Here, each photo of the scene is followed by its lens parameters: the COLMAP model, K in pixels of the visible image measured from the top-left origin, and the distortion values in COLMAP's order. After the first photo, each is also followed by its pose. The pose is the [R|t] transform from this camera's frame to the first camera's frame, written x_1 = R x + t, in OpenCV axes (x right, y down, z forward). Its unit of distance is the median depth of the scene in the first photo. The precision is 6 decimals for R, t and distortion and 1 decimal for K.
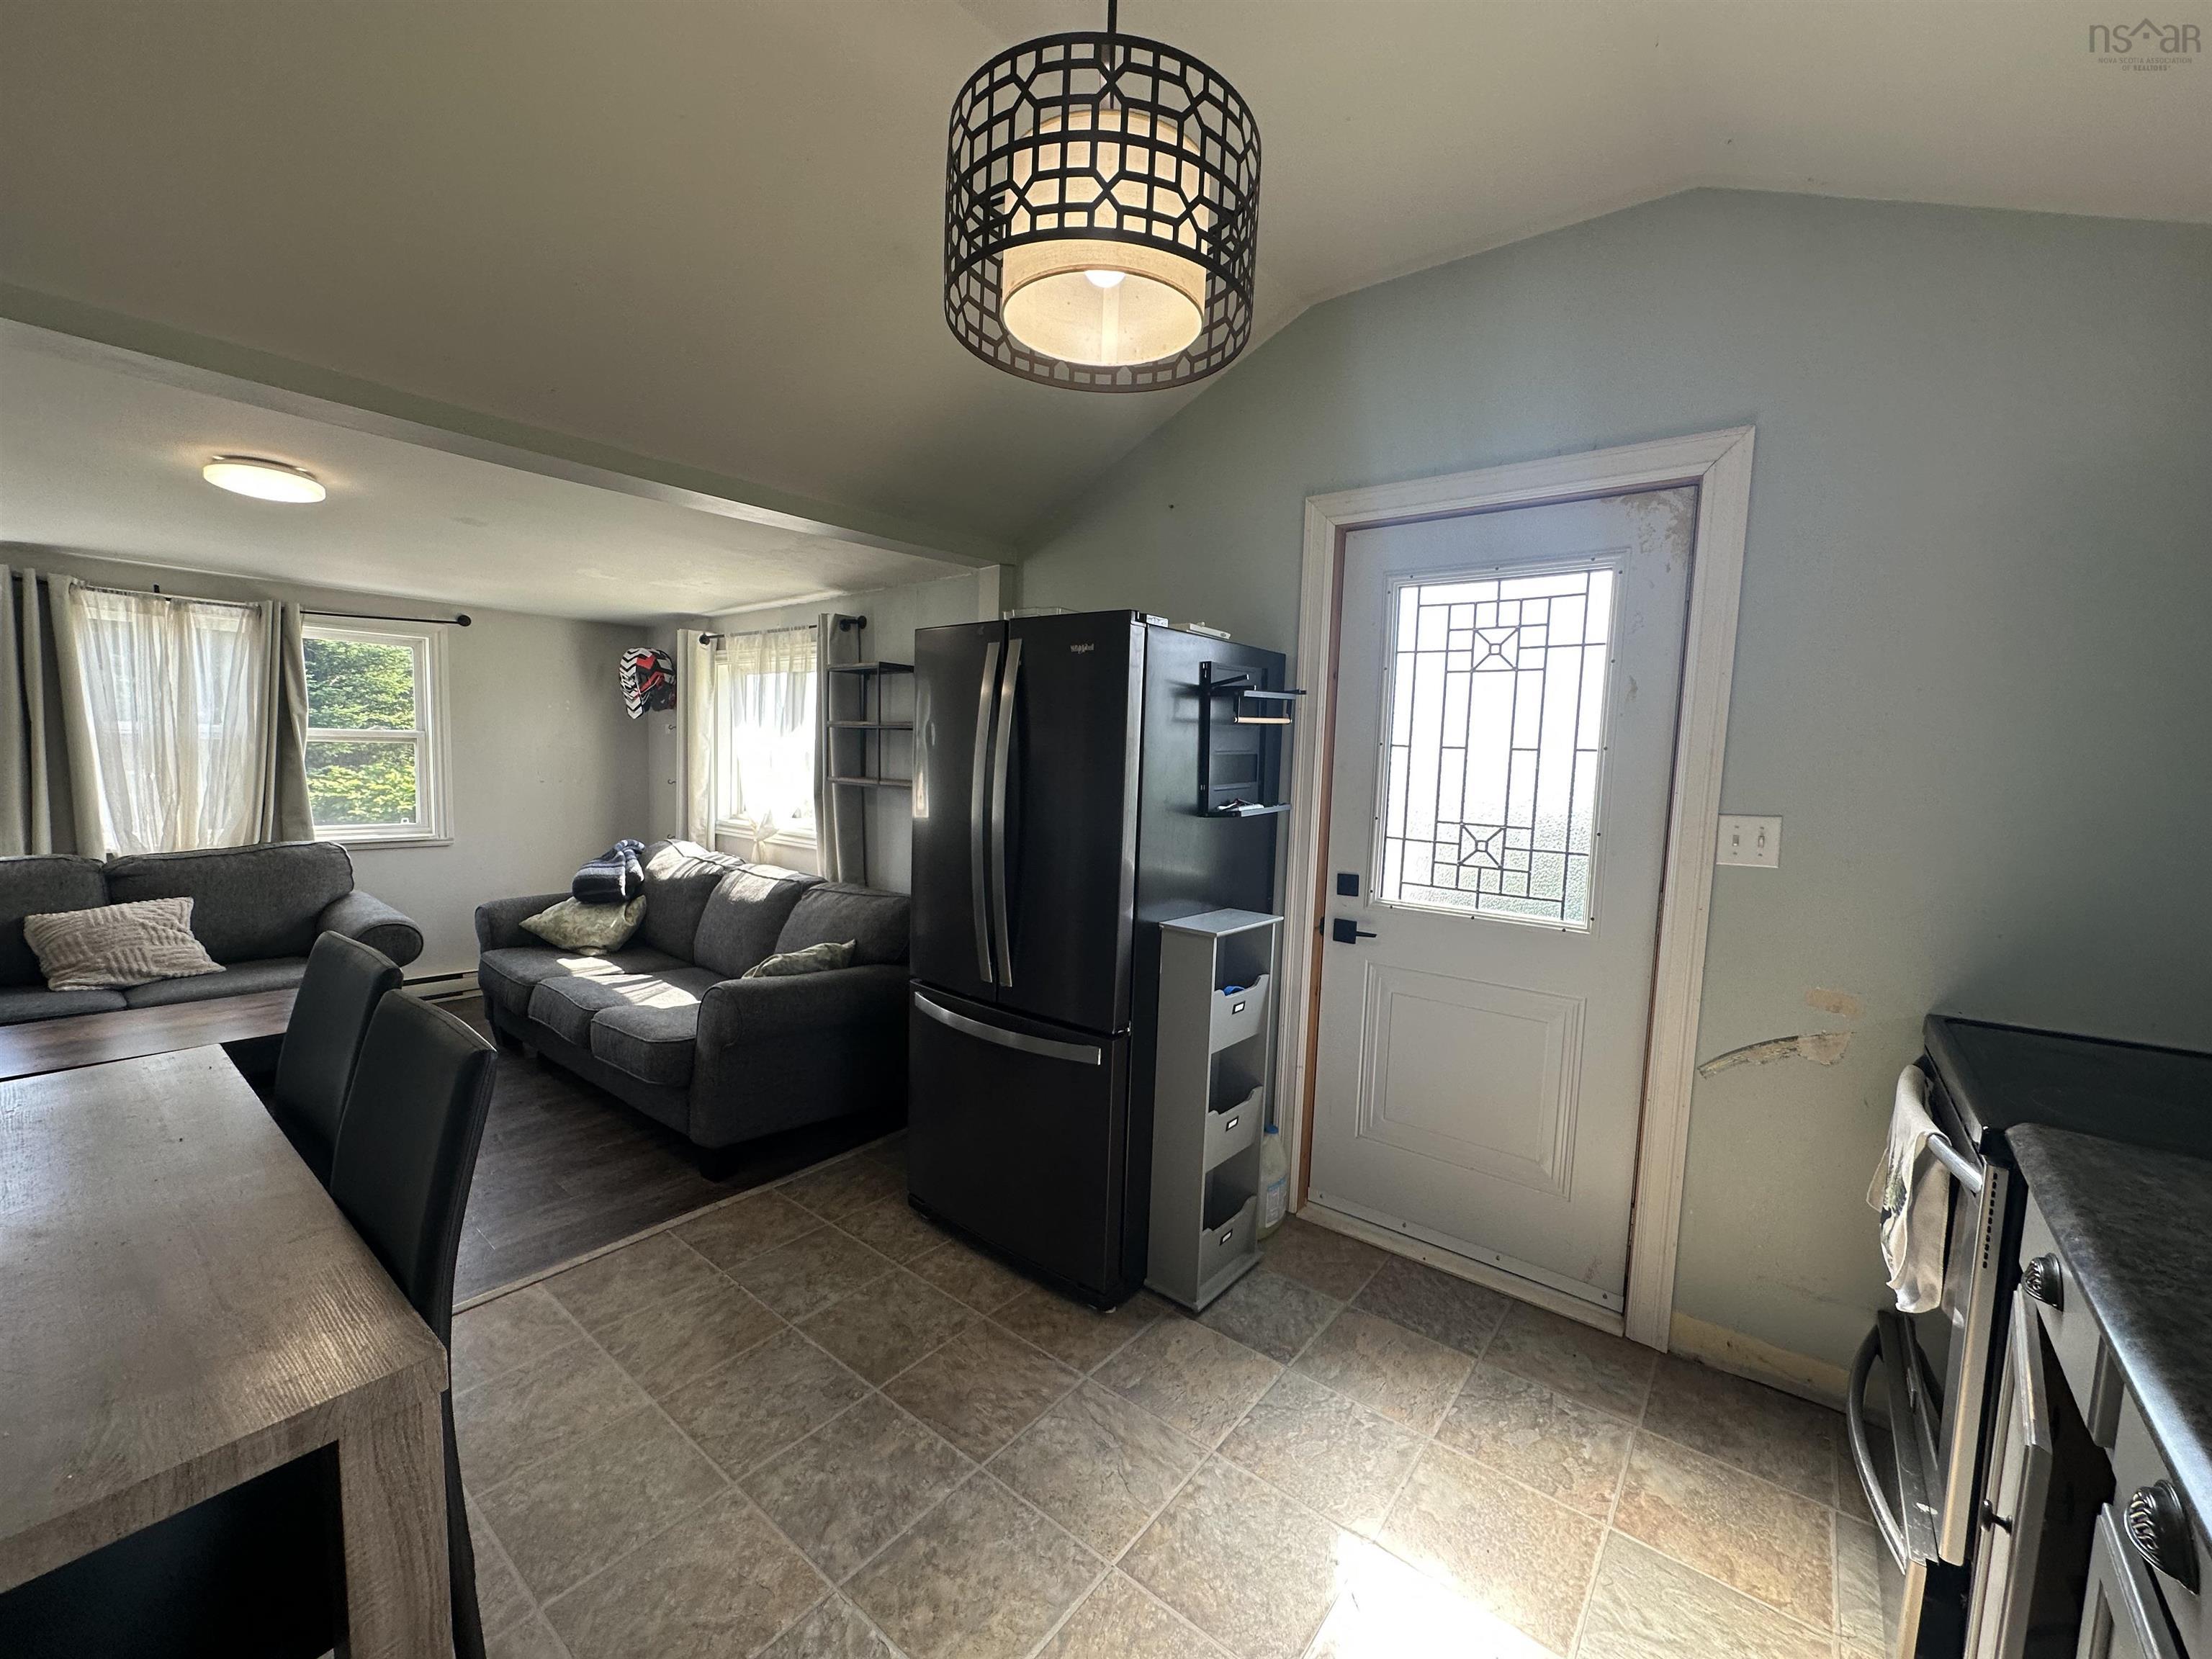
lens RADIAL K [[879.6, 0, 1106.0], [0, 879.6, 829.5], [0, 0, 1]] dist [0.000793, 0.000747]
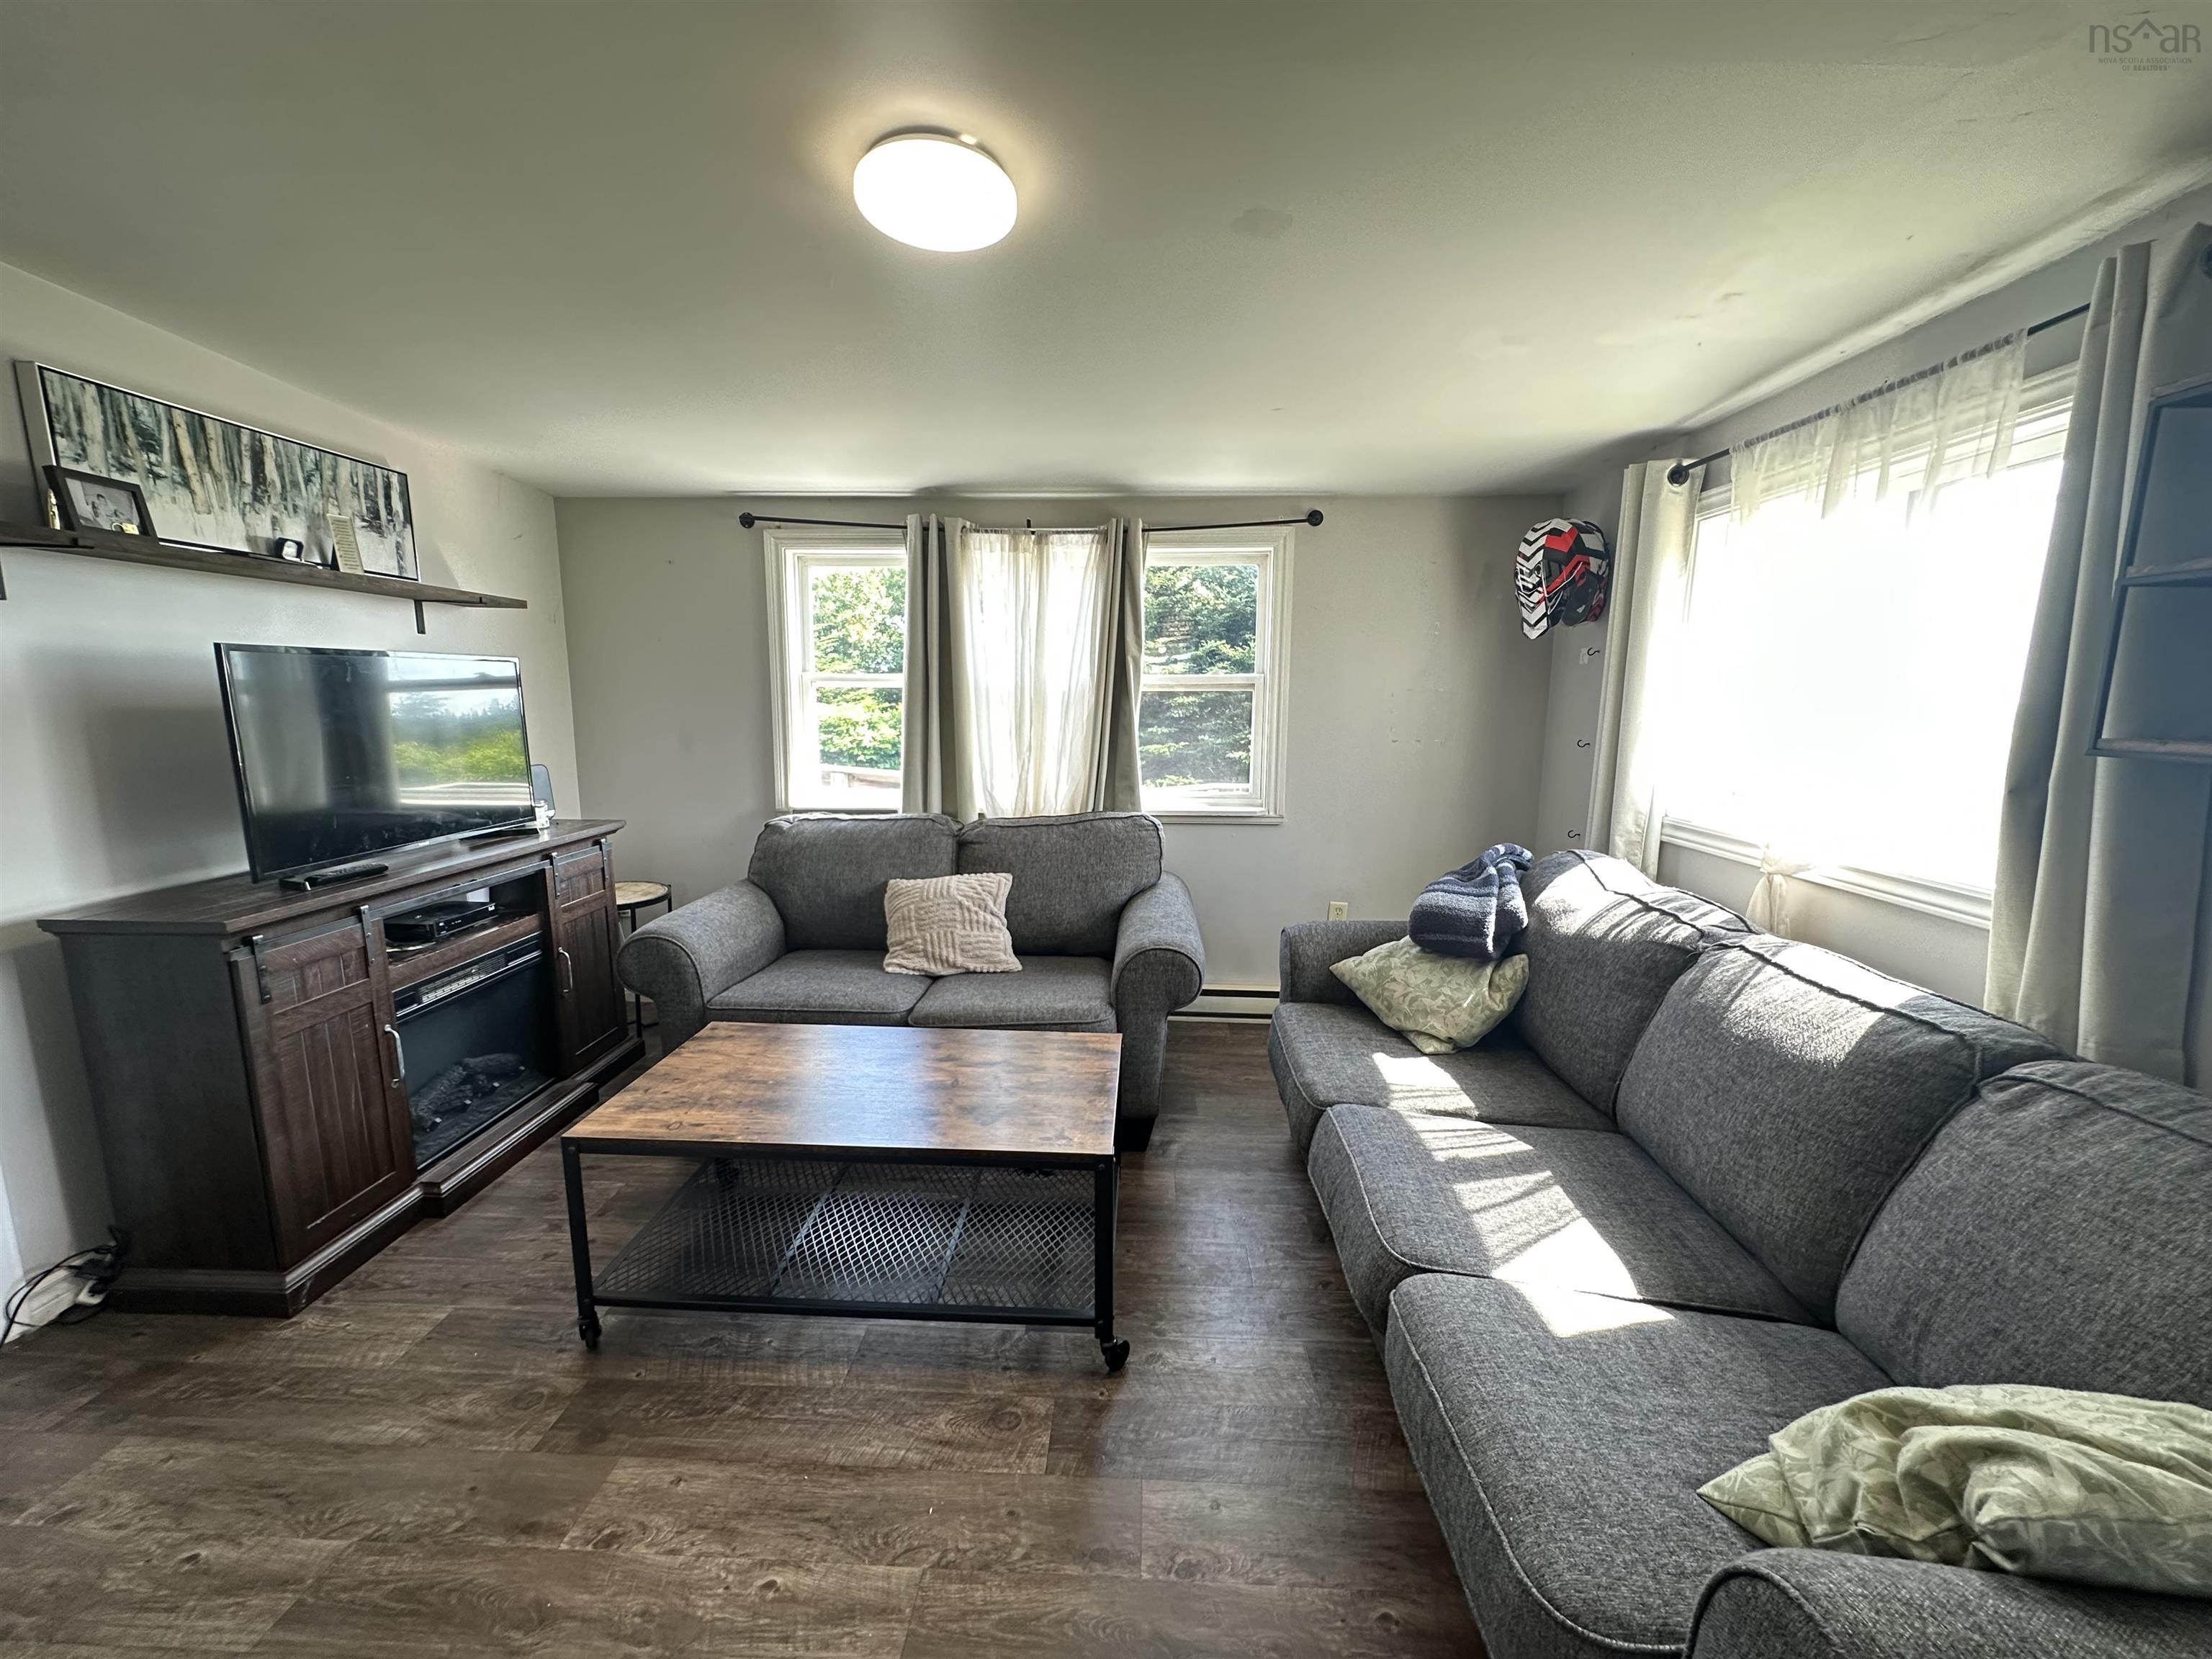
lens RADIAL K [[879.6, 0, 1106.0], [0, 879.6, 829.5], [0, 0, 1]] dist [0.000793, 0.000747]
pose [[0.602264, 0.090184, -0.793186, -0.268432], [-0.053047, 0.995923, 0.072957, -0.029174], [0.796532, -0.001863, 0.604593, 0.485358]]
